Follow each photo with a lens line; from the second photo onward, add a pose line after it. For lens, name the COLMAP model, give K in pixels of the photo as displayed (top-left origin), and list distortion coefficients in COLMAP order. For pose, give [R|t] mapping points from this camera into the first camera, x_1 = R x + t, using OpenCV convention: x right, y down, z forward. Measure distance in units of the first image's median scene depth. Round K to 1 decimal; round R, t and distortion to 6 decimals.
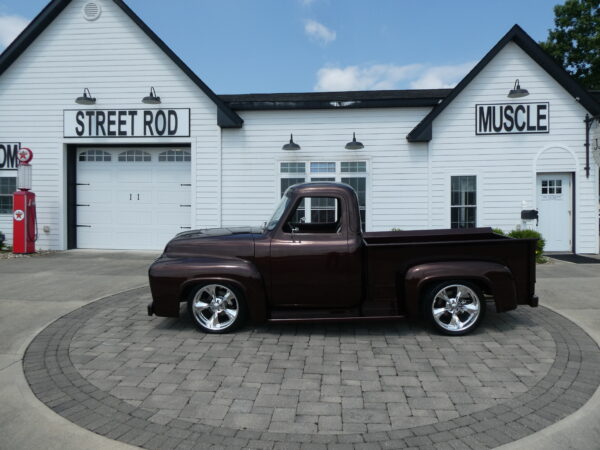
lens RADIAL K [[419.7, 0, 306.1], [0, 419.7, 224.5], [0, 0, 1]] dist [-0.024589, -0.002480]
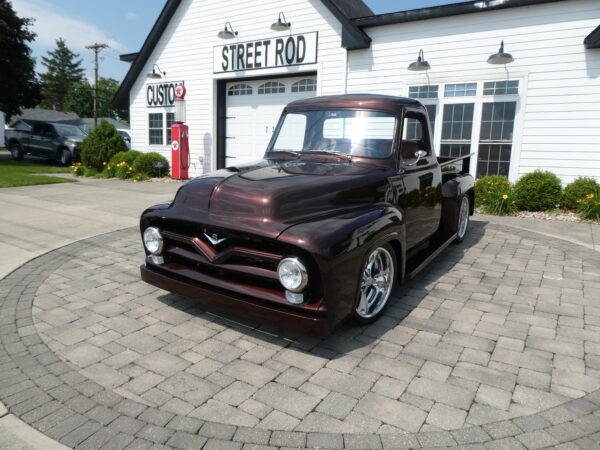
lens RADIAL K [[419.7, 0, 303.8], [0, 419.7, 227.4], [0, 0, 1]] dist [-0.024589, -0.002480]
pose [[0.875889, 0.106349, -0.470647, 0.184334], [-0.037738, 0.987519, 0.152913, 0.011960], [0.481034, -0.116173, 0.868970, 0.131413]]
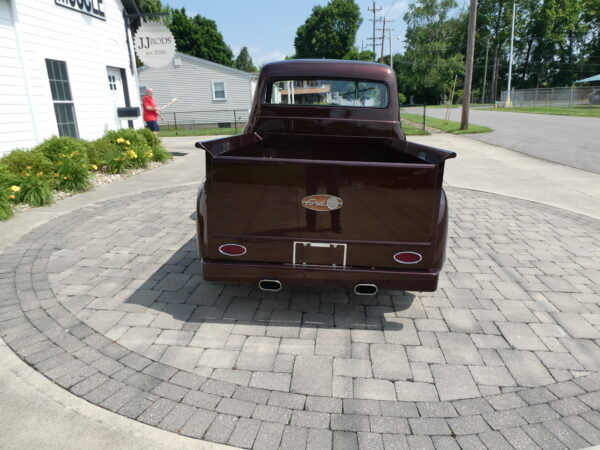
lens RADIAL K [[419.7, 0, 328.8], [0, 419.7, 214.1], [0, 0, 1]] dist [-0.024589, -0.002480]
pose [[-0.015728, -0.240249, 0.970584, -0.393512], [0.052620, 0.969160, 0.240749, -0.004173], [-0.998491, 0.054859, -0.002601, 0.530704]]
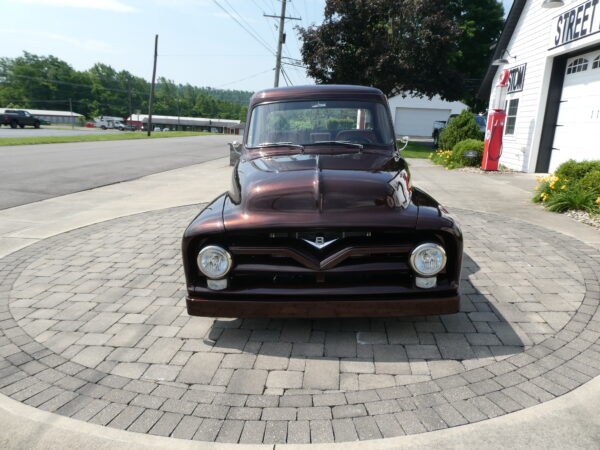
lens RADIAL K [[419.7, 0, 298.2], [0, 419.7, 220.1], [0, 0, 1]] dist [-0.024589, -0.002480]
pose [[-0.045821, 0.213416, -0.975886, 0.440627], [-0.050577, 0.975164, 0.215633, -0.013292], [0.997669, 0.059238, -0.033889, 0.529092]]
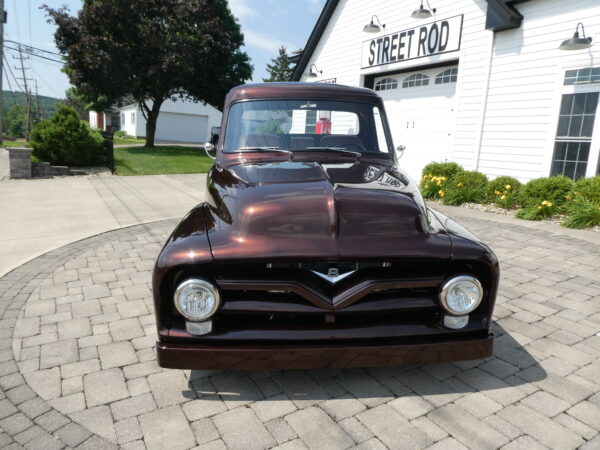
lens RADIAL K [[419.7, 0, 302.5], [0, 419.7, 225.6], [0, 0, 1]] dist [-0.024589, -0.002480]
pose [[0.558105, 0.183334, -0.809264, 0.294899], [-0.064607, 0.981926, 0.177894, 0.006572], [0.827251, -0.046999, 0.559863, 0.266189]]
